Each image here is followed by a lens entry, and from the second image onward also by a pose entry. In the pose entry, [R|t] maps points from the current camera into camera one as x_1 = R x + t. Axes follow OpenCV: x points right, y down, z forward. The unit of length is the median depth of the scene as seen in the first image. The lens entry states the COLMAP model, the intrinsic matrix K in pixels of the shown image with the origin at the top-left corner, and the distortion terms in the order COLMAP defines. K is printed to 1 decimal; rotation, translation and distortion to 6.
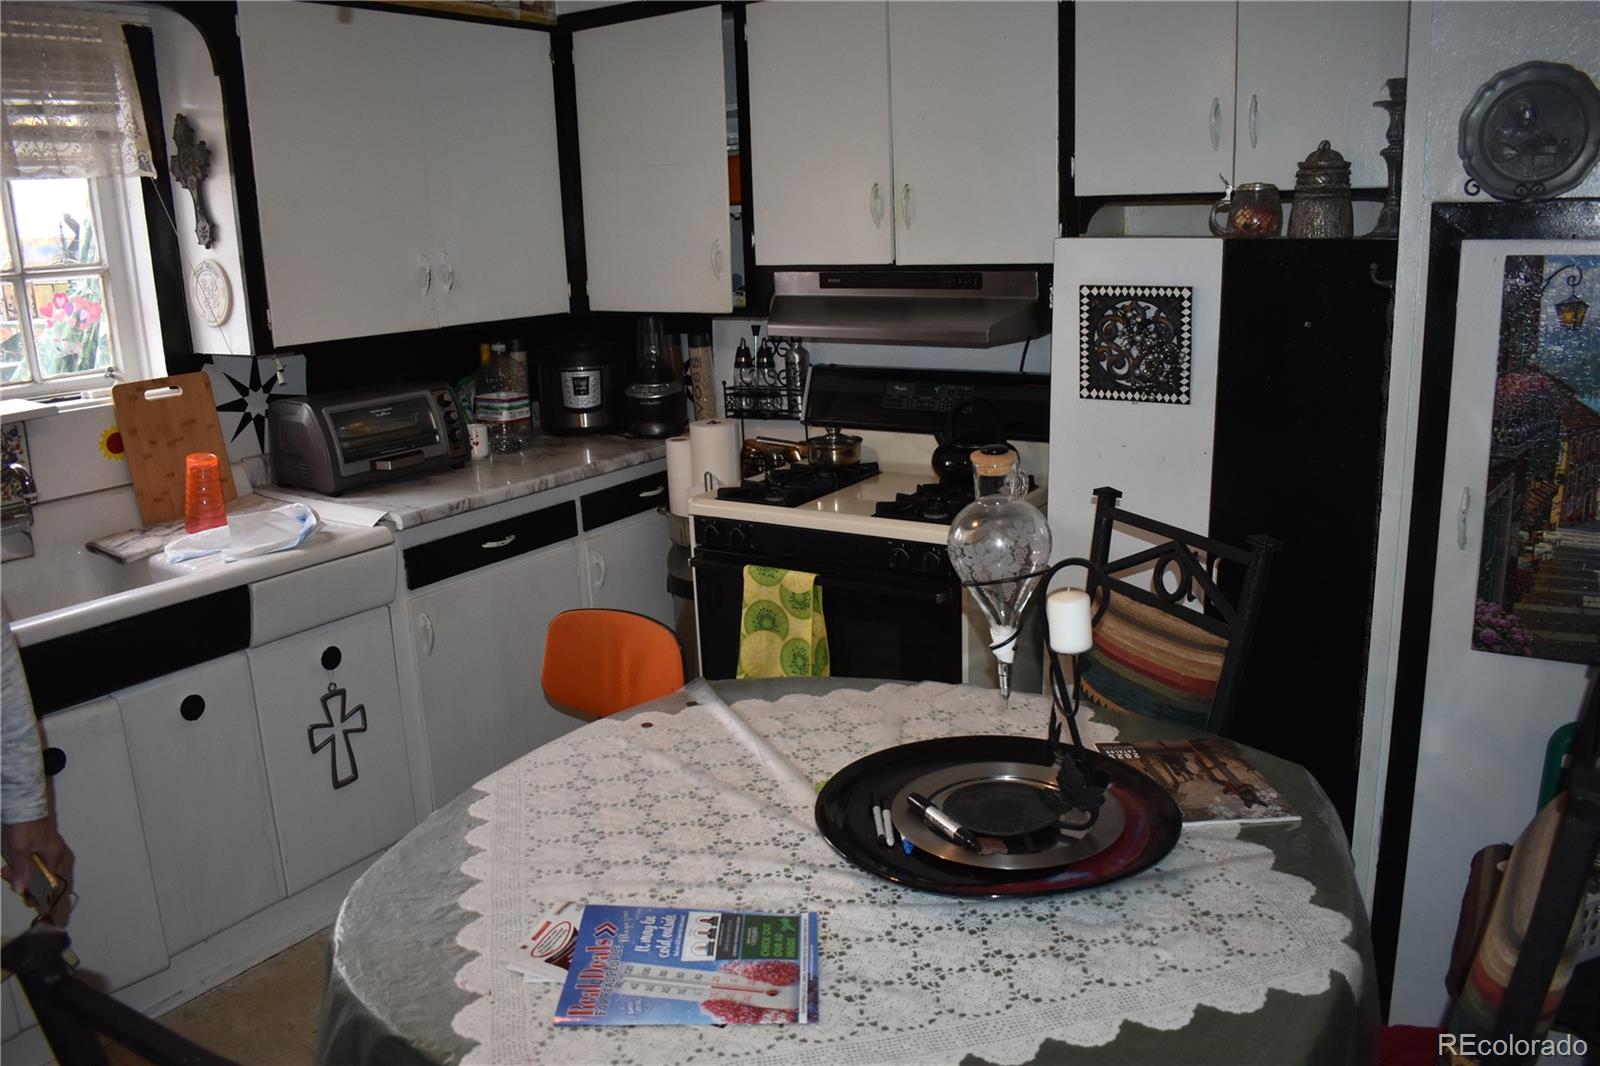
lens RADIAL K [[1268.4, 0, 808.3], [0, 1268.4, 531.9], [0, 0, 1]] dist [-0.095760, 0.018628]
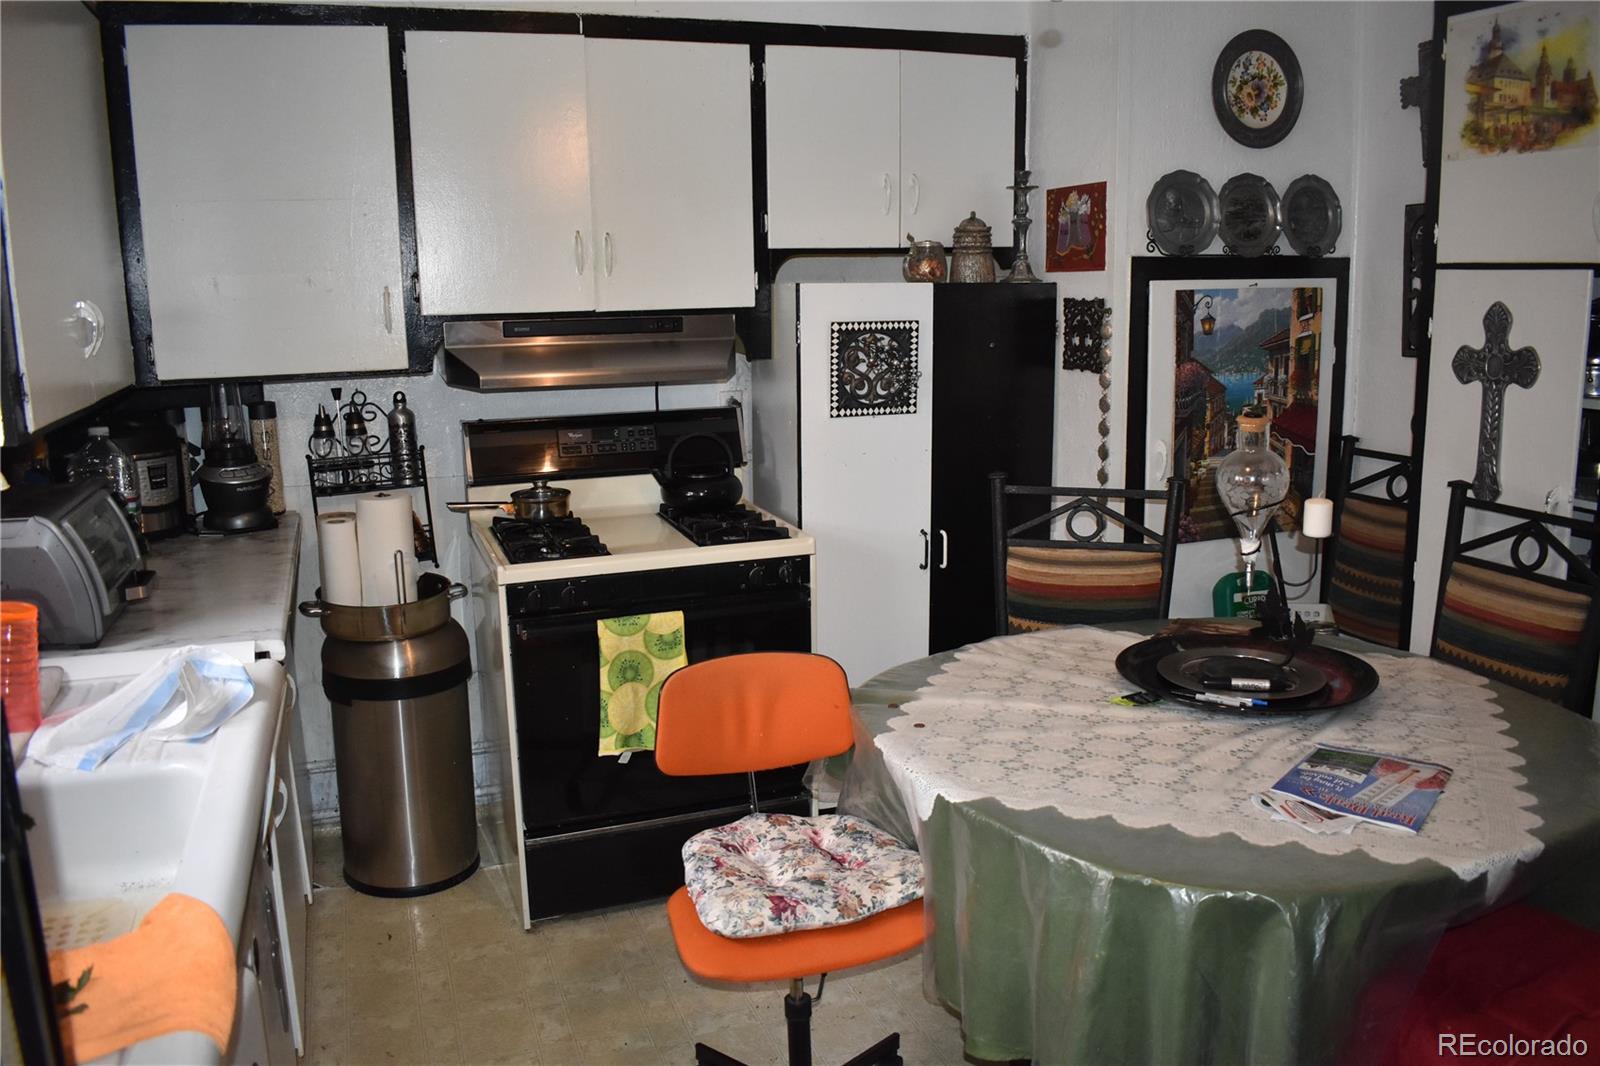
lens RADIAL K [[1268.4, 0, 812.3], [0, 1268.4, 535.9], [0, 0, 1]] dist [-0.095760, 0.018628]
pose [[0.583694, -0.140402, 0.799743, -0.793002], [0.188466, 0.981465, 0.034753, -0.043873], [-0.789799, 0.130440, 0.599336, 0.332218]]
